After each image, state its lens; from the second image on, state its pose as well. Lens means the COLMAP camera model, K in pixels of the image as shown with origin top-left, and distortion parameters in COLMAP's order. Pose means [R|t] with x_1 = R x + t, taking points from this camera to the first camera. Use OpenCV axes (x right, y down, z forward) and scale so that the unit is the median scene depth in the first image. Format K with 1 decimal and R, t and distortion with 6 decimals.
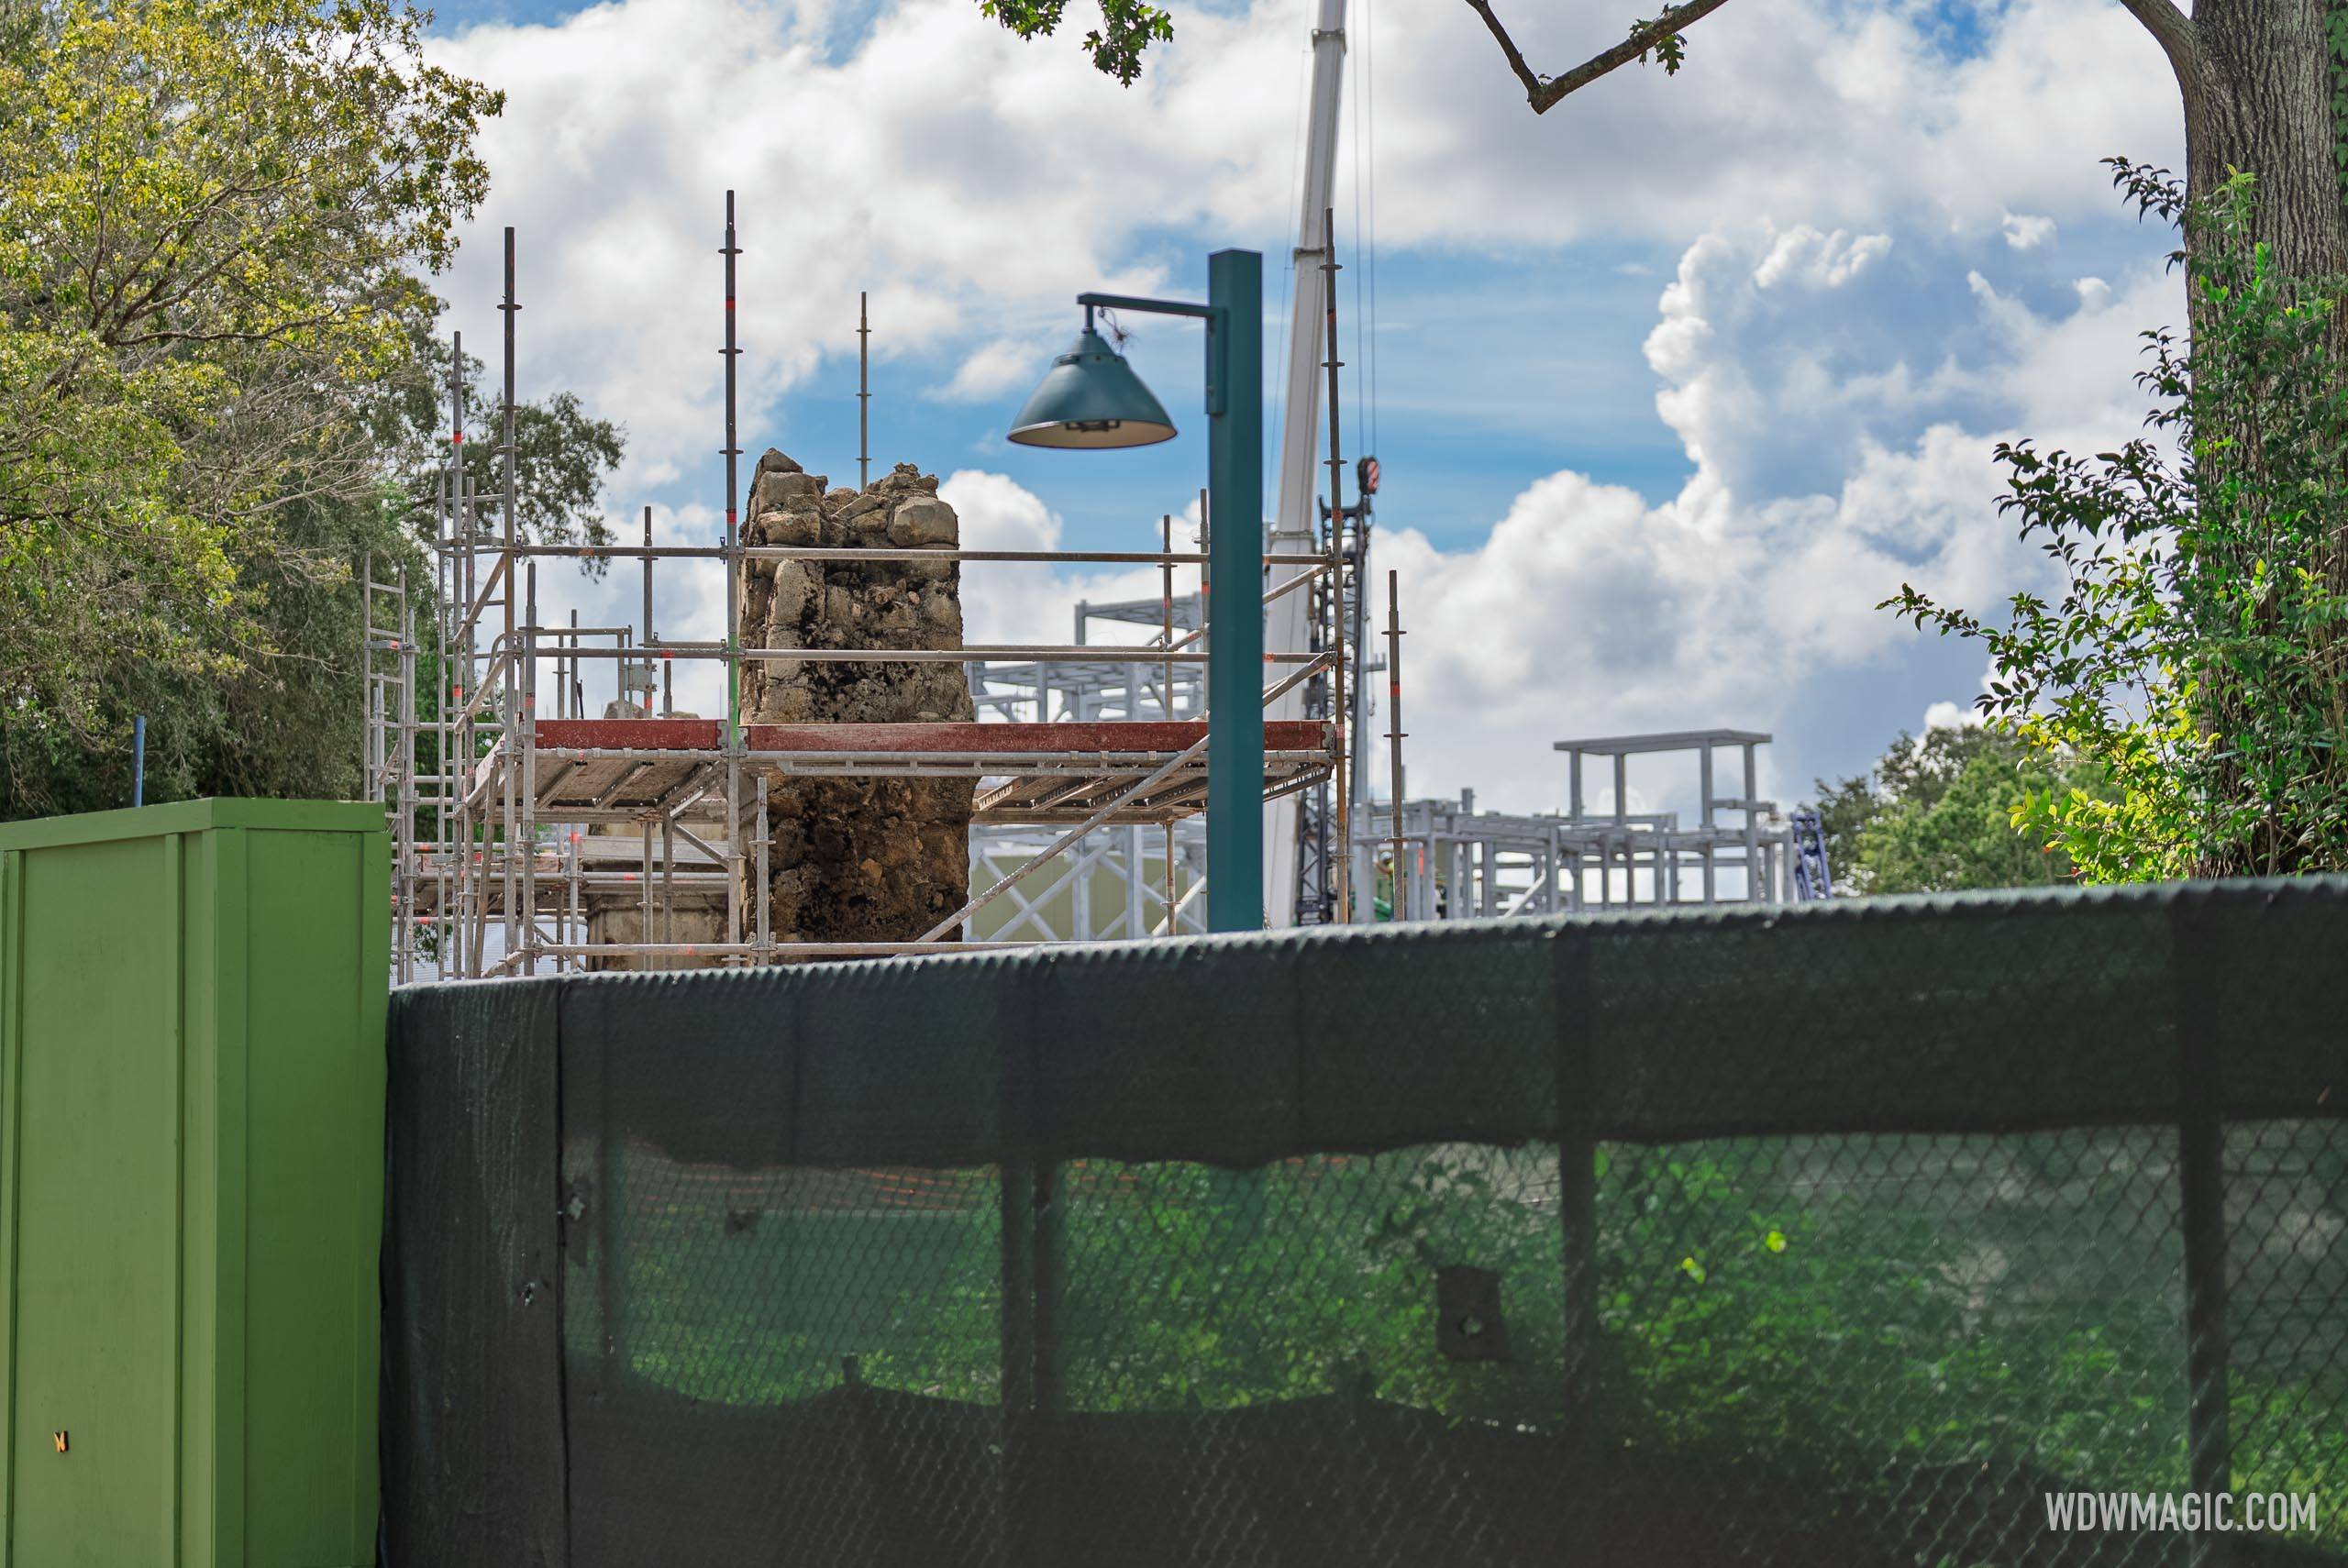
lens RADIAL K [[12914.9, 0, 1174.0], [0, 12914.9, 784.0], [0, 0, 1]] dist [-0.411916, 6.931924]
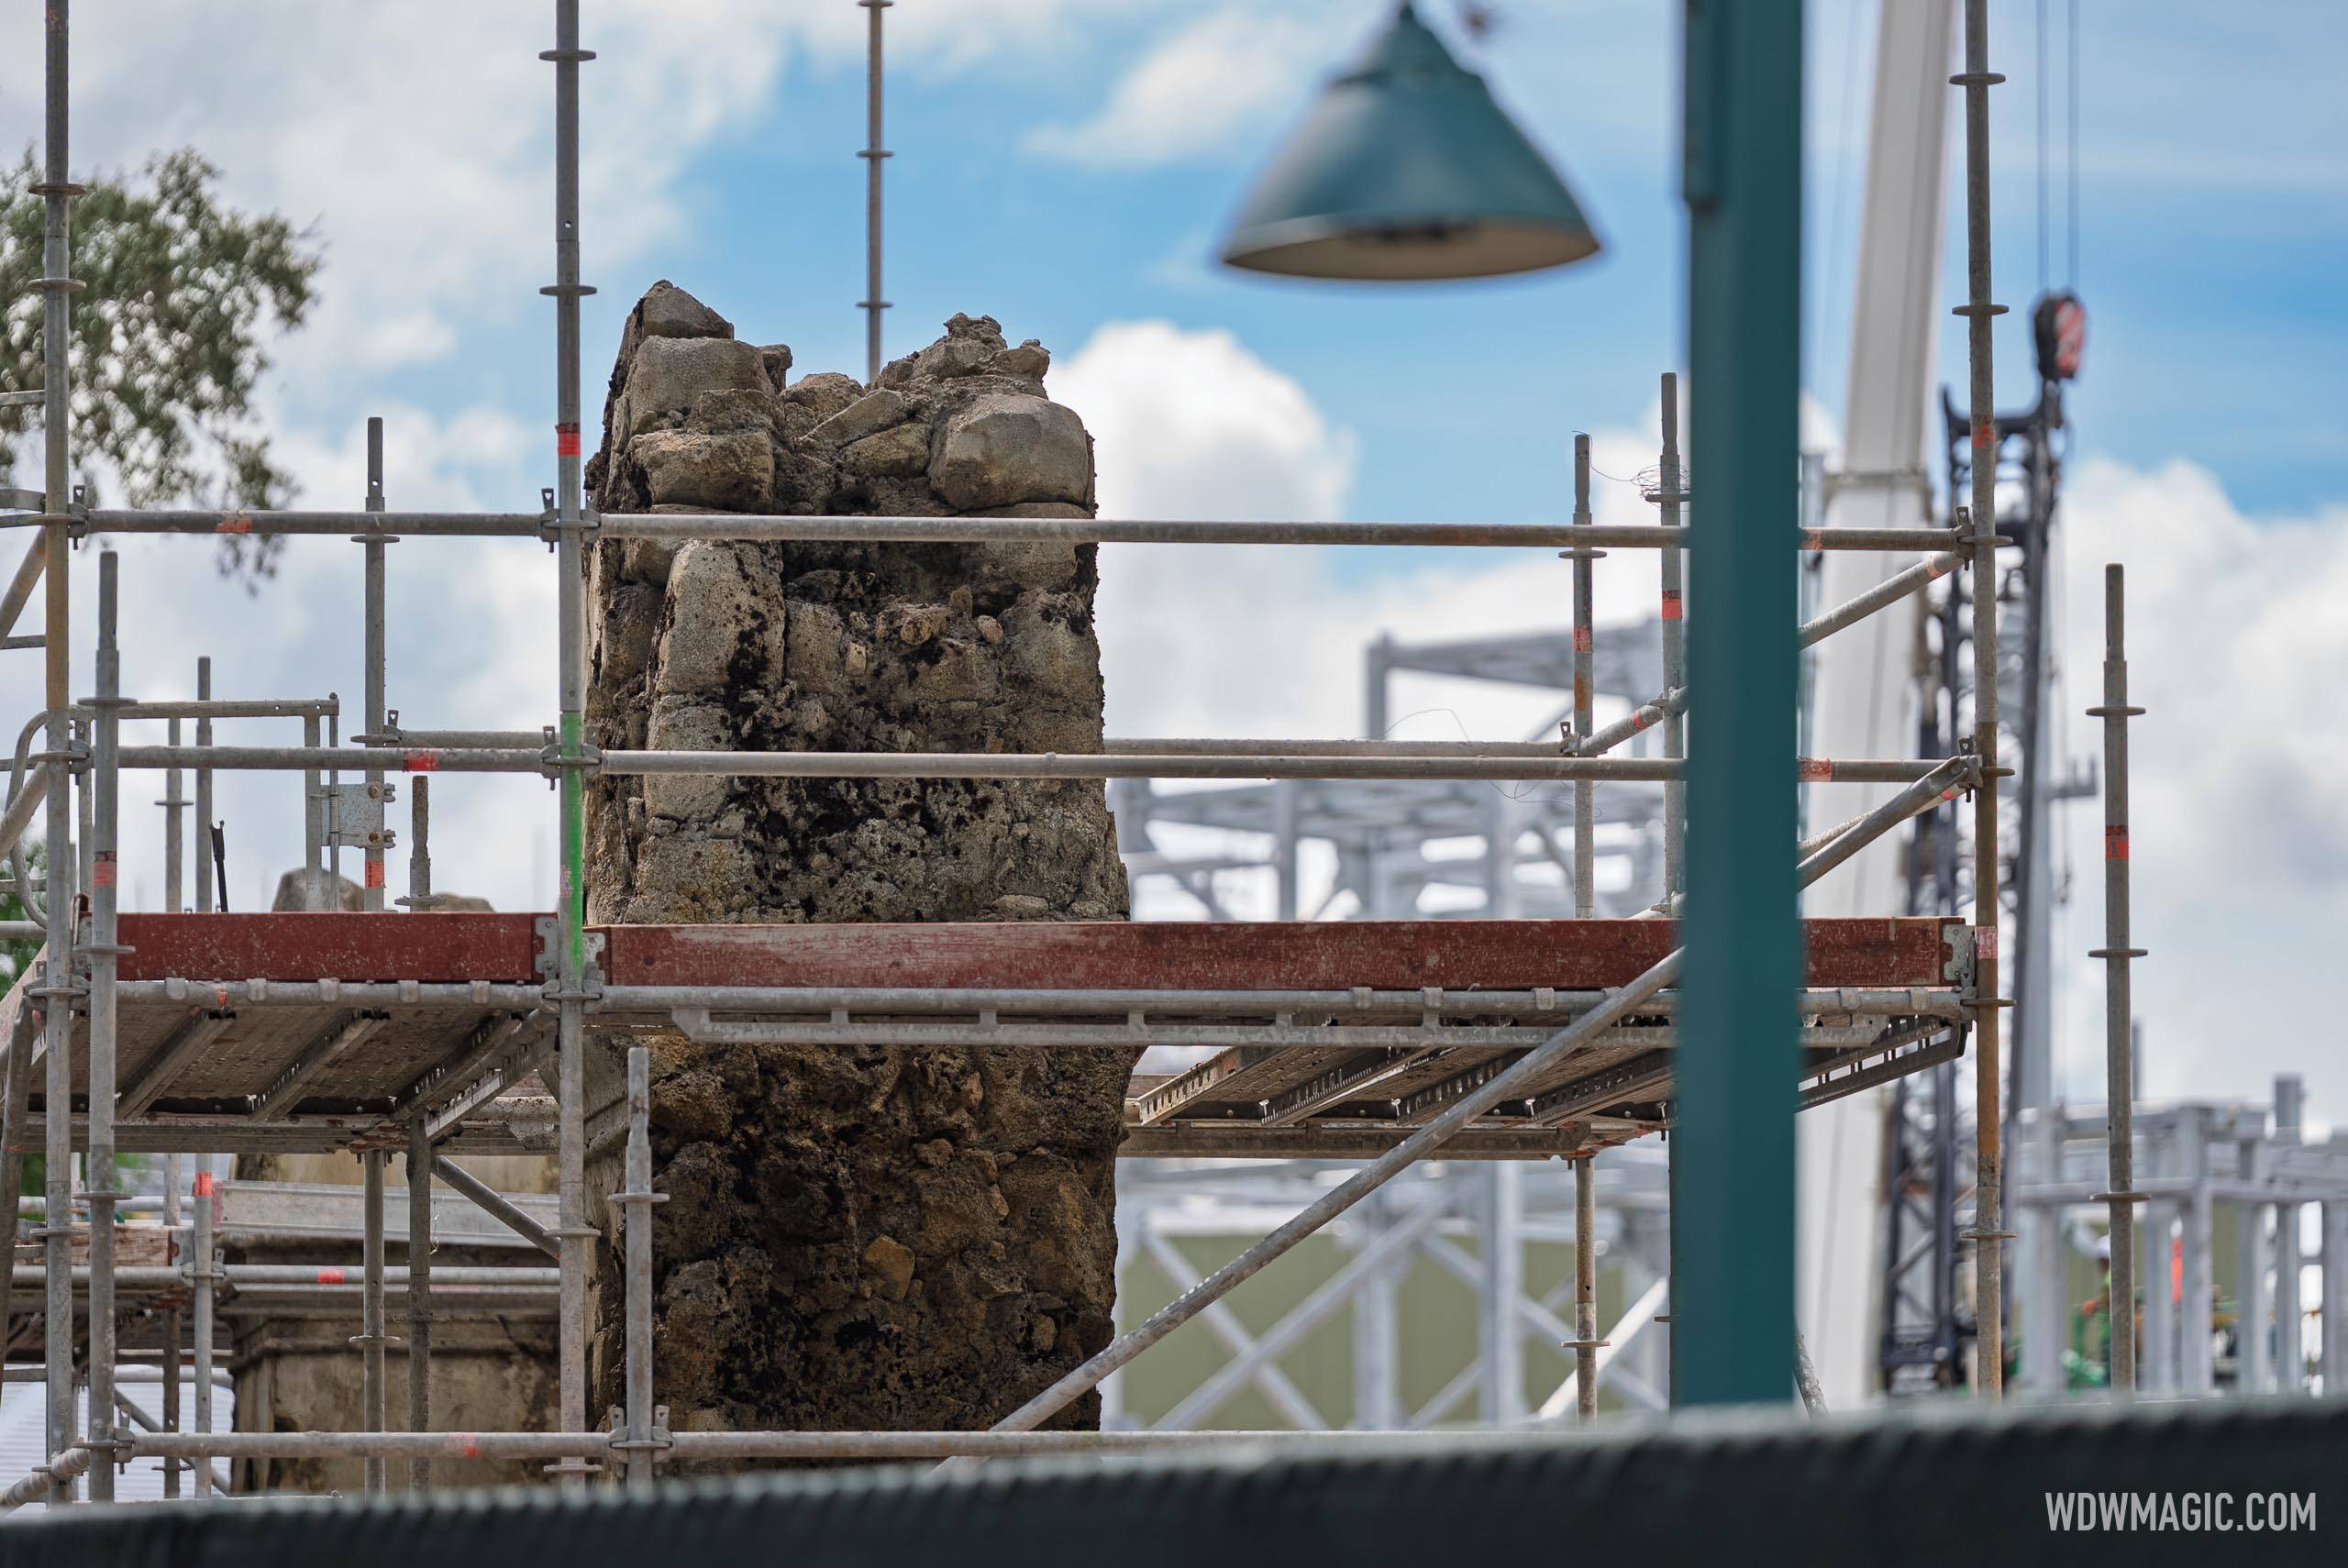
lens RADIAL K [[12876.7, 0, 1174.0], [0, 12876.7, 784.0], [0, 0, 1]] dist [0.109683, -3.016544]
pose [[0.999870, 0.003585, -0.015696, -0.007255], [-0.004064, 0.999524, -0.030578, 0.003805], [0.015579, 0.030638, 0.999409, 0.571006]]
